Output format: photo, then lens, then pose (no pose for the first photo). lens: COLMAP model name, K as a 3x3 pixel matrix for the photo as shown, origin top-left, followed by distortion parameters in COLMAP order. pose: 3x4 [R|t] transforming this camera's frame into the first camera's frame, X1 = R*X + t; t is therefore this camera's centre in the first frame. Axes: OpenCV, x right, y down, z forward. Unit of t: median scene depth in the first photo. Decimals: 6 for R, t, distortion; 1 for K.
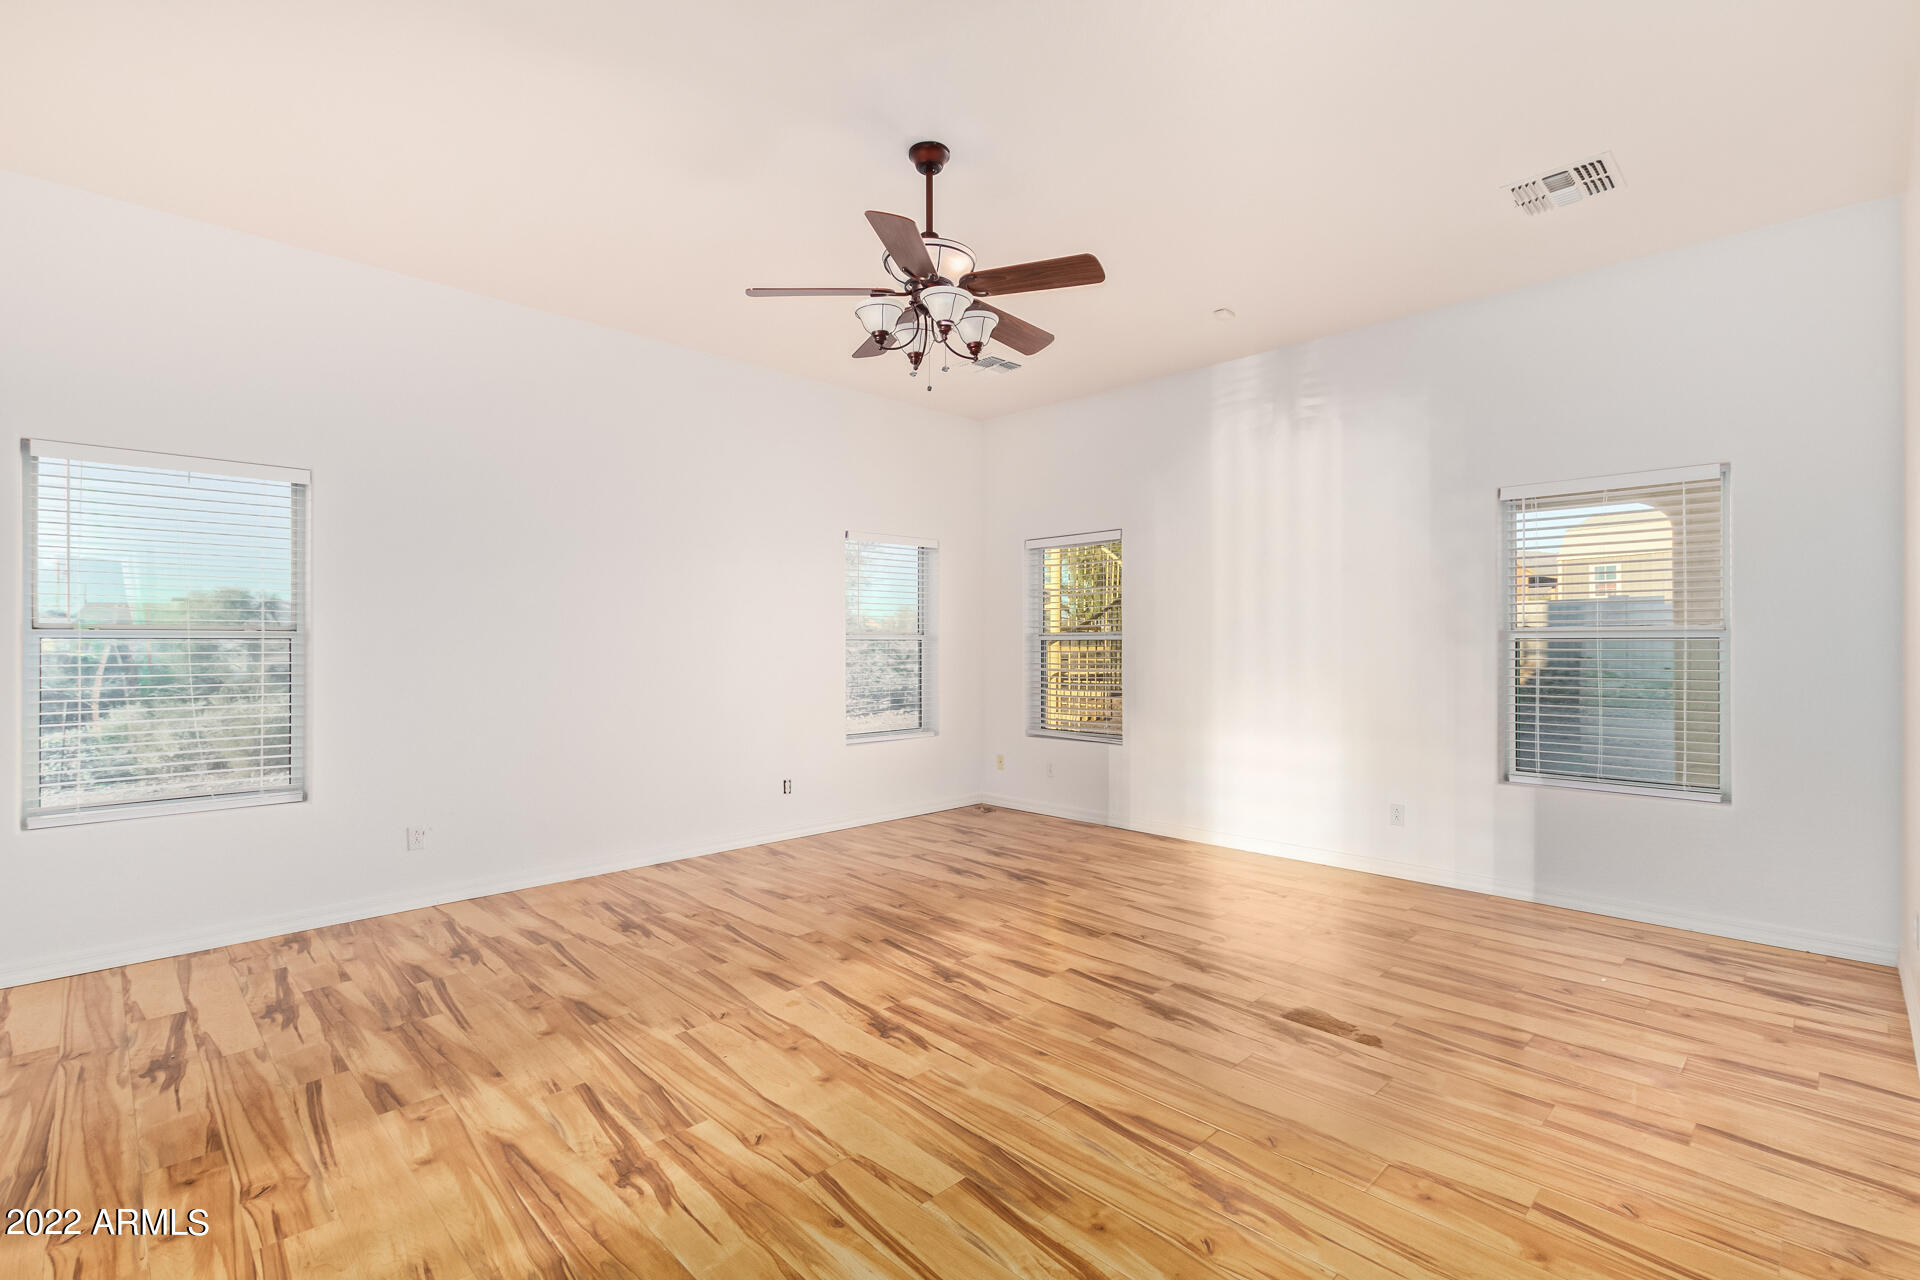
lens RADIAL K [[871.2, 0, 959.1], [0, 871.2, 645.0], [0, 0, 1]] dist [0.010633, -0.003926]
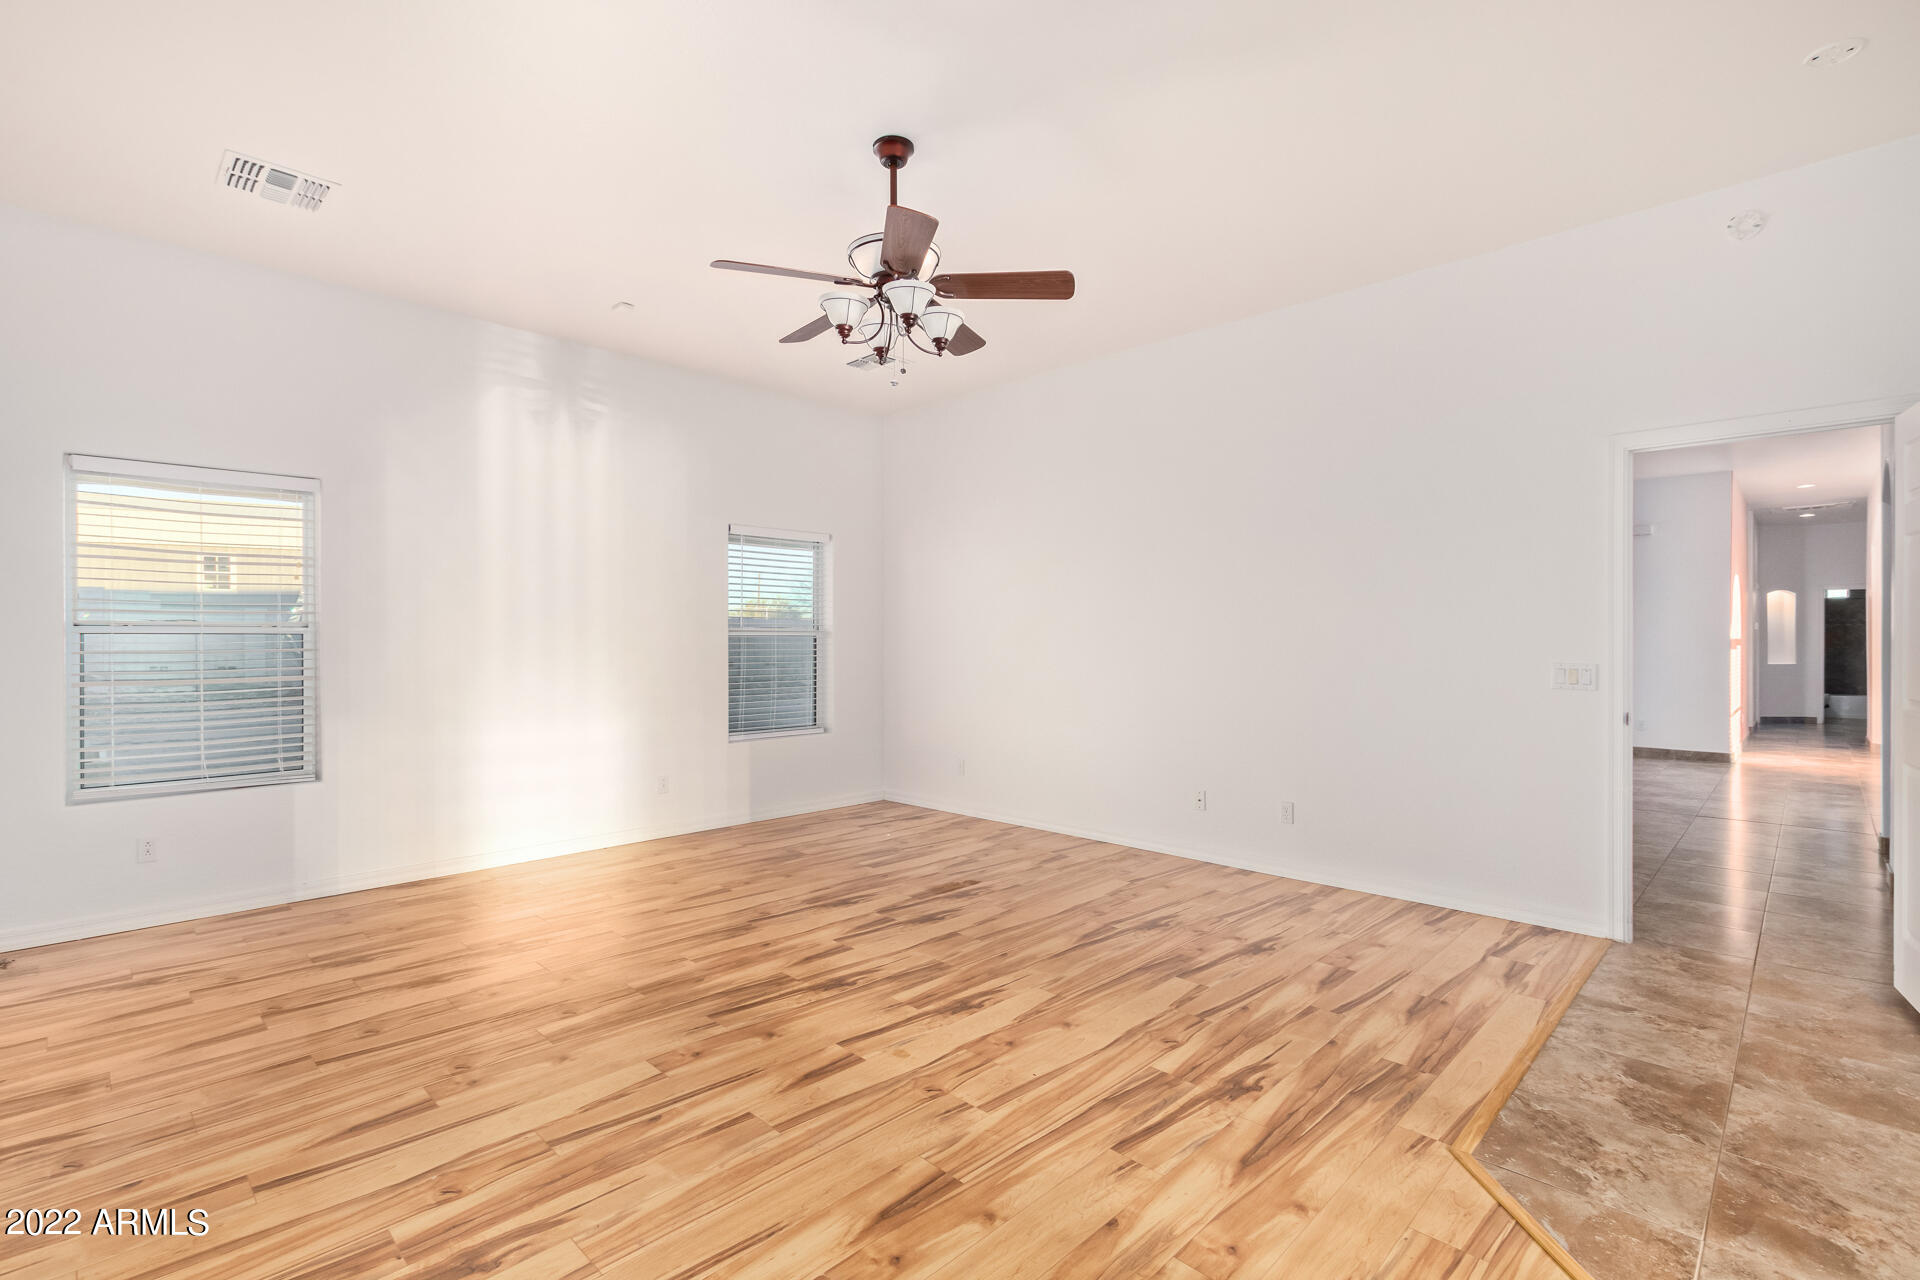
lens RADIAL K [[871.2, 0, 955.7], [0, 871.2, 639.9], [0, 0, 1]] dist [0.010633, -0.003926]
pose [[-0.013837, 0.003013, 0.999900, -1.064282], [0.000147, 0.999995, -0.003011, 0.003613], [-0.999904, 0.000106, -0.013838, 0.964717]]
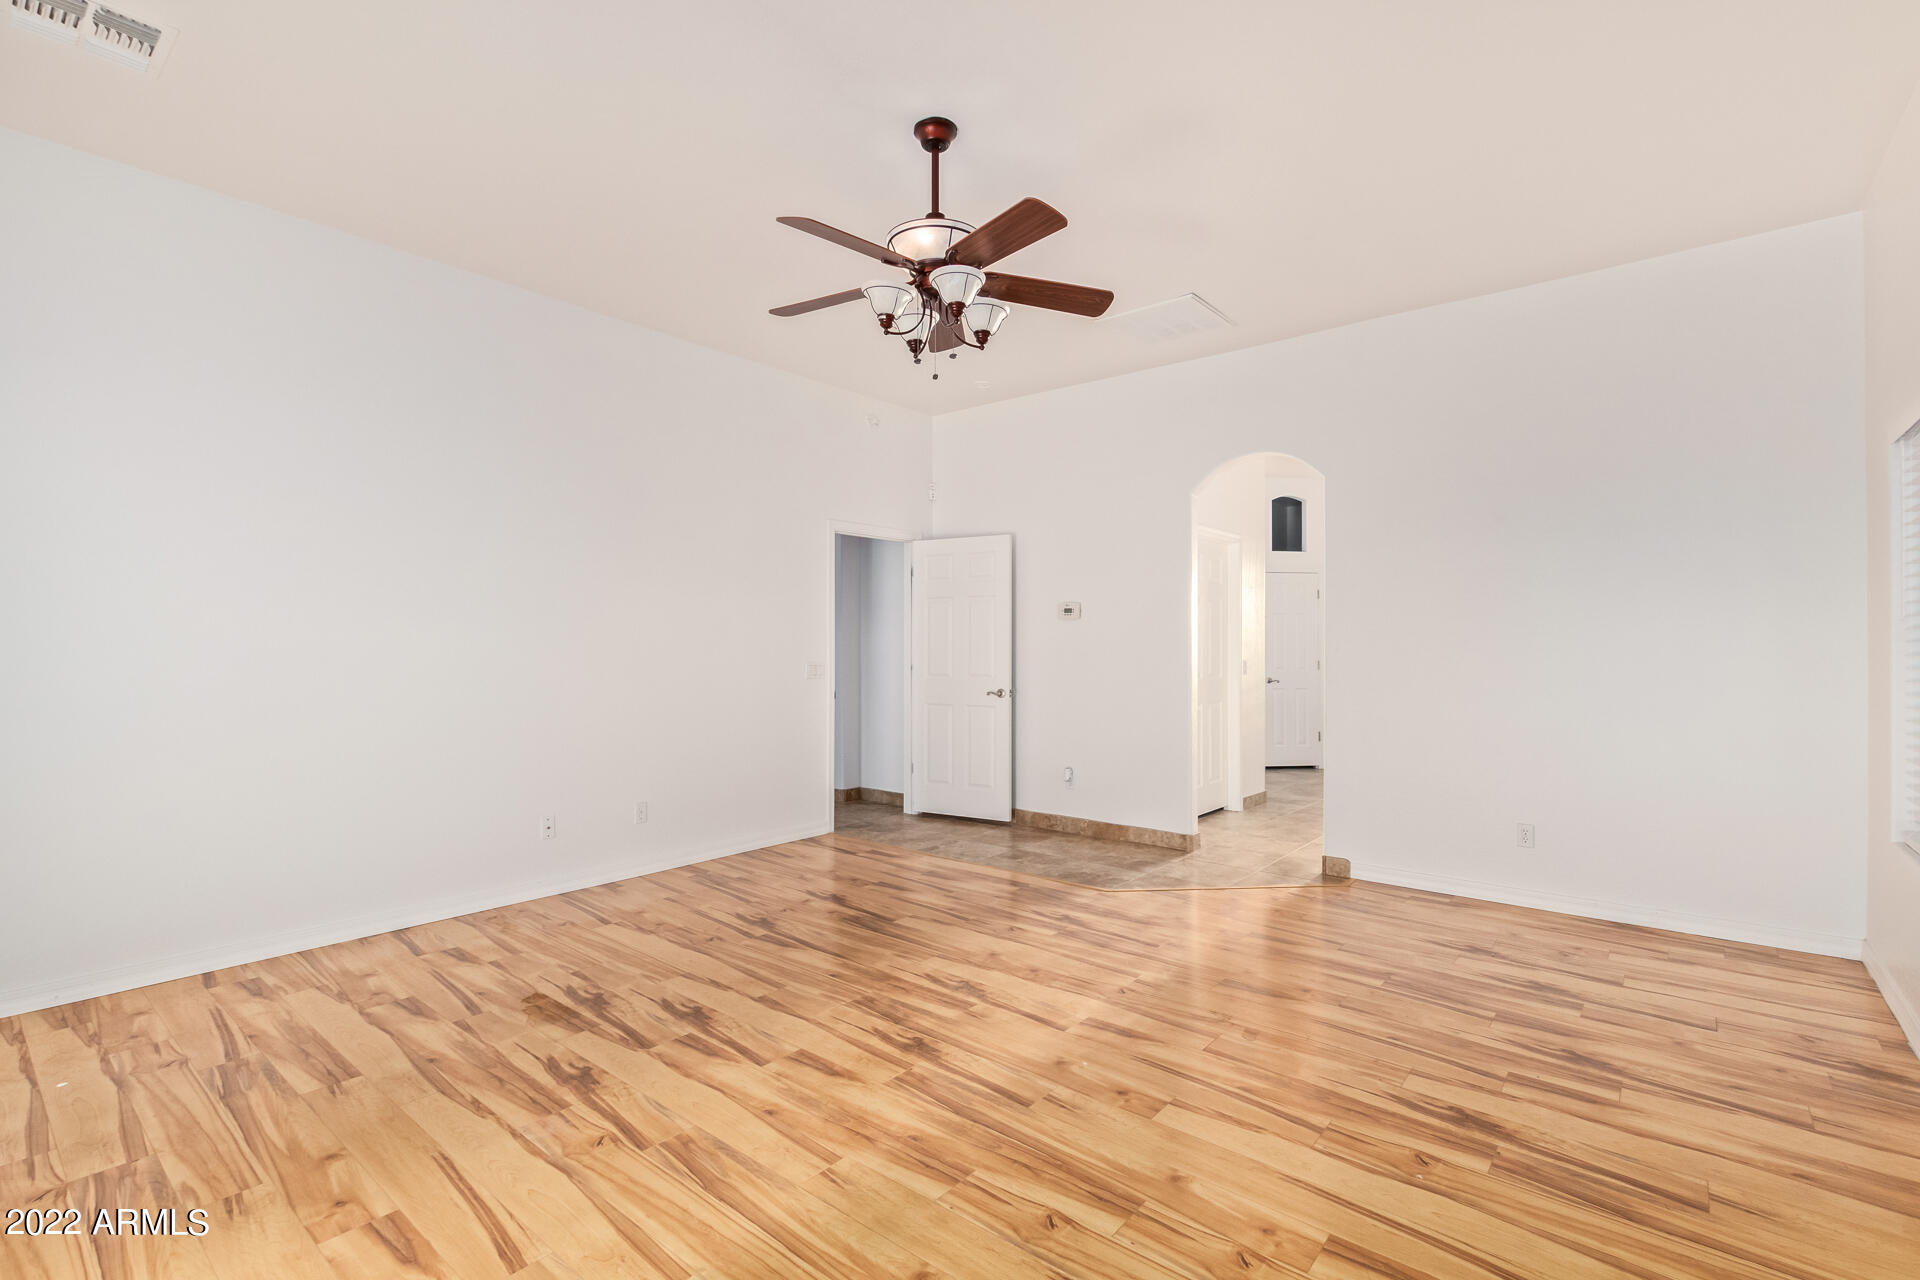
lens RADIAL K [[871.2, 0, 963.9], [0, 871.2, 642.5], [0, 0, 1]] dist [0.010633, -0.003926]
pose [[-0.994681, 0.001518, -0.102990, 0.032458], [0.001934, 0.999990, -0.003938, 0.000502], [0.102983, -0.004117, -0.994675, 1.994320]]
